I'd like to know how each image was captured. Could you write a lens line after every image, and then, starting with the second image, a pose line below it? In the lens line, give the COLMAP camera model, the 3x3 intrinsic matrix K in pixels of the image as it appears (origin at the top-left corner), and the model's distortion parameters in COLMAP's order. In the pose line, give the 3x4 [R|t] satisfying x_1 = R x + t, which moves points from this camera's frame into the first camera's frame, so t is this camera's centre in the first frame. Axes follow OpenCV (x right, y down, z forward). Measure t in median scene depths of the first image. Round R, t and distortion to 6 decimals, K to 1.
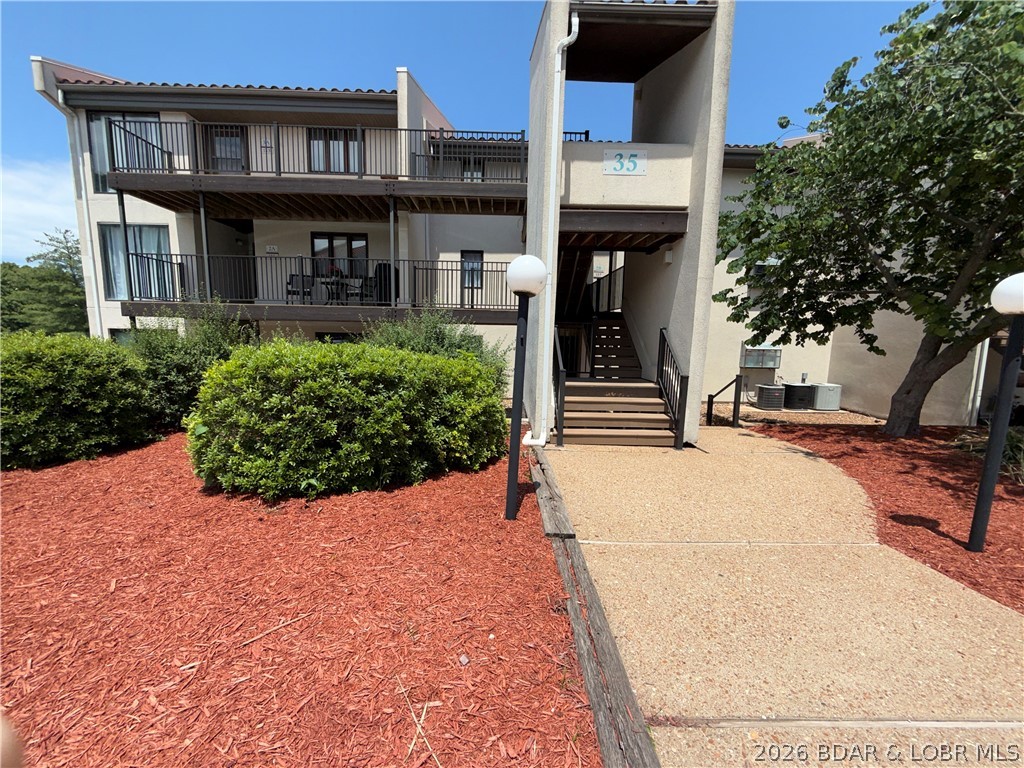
lens RADIAL K [[428.7, 0, 504.5], [0, 428.7, 385.9], [0, 0, 1]] dist [-0.000333, -0.000560]
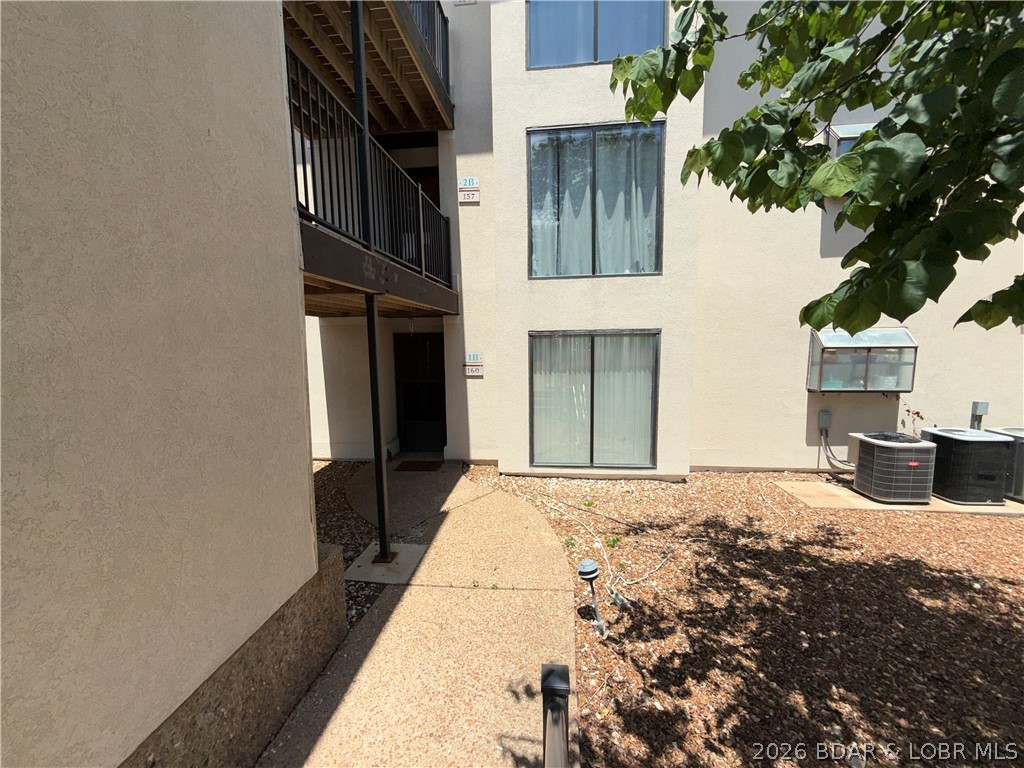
lens RADIAL K [[428.7, 0, 509.0], [0, 428.7, 385.2], [0, 0, 1]] dist [-0.000333, -0.000560]
pose [[0.992115, -0.018081, -0.124018, 0.691607], [0.015490, 0.999642, -0.021829, -0.100089], [0.124368, 0.019736, 0.992040, 1.217106]]
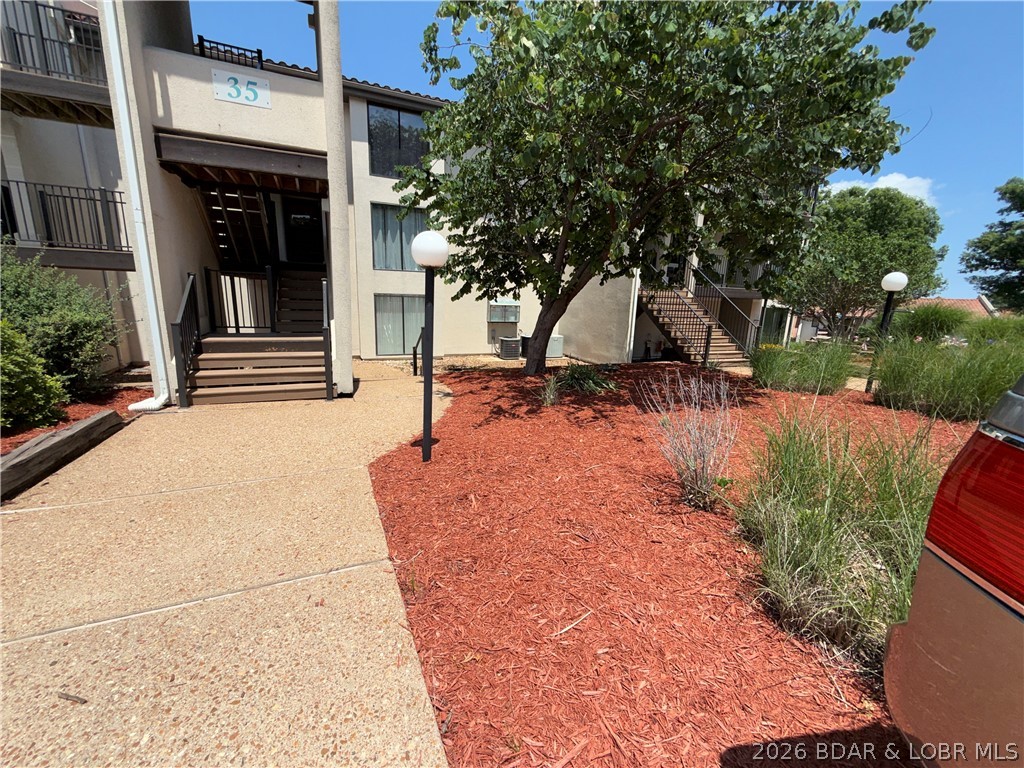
lens RADIAL K [[428.7, 0, 516.1], [0, 428.7, 389.8], [0, 0, 1]] dist [-0.000333, -0.000560]
pose [[0.916078, -0.074030, 0.394108, 0.389586], [0.032490, 0.993283, 0.111059, 0.022357], [-0.399682, -0.088934, 0.912329, -0.101027]]
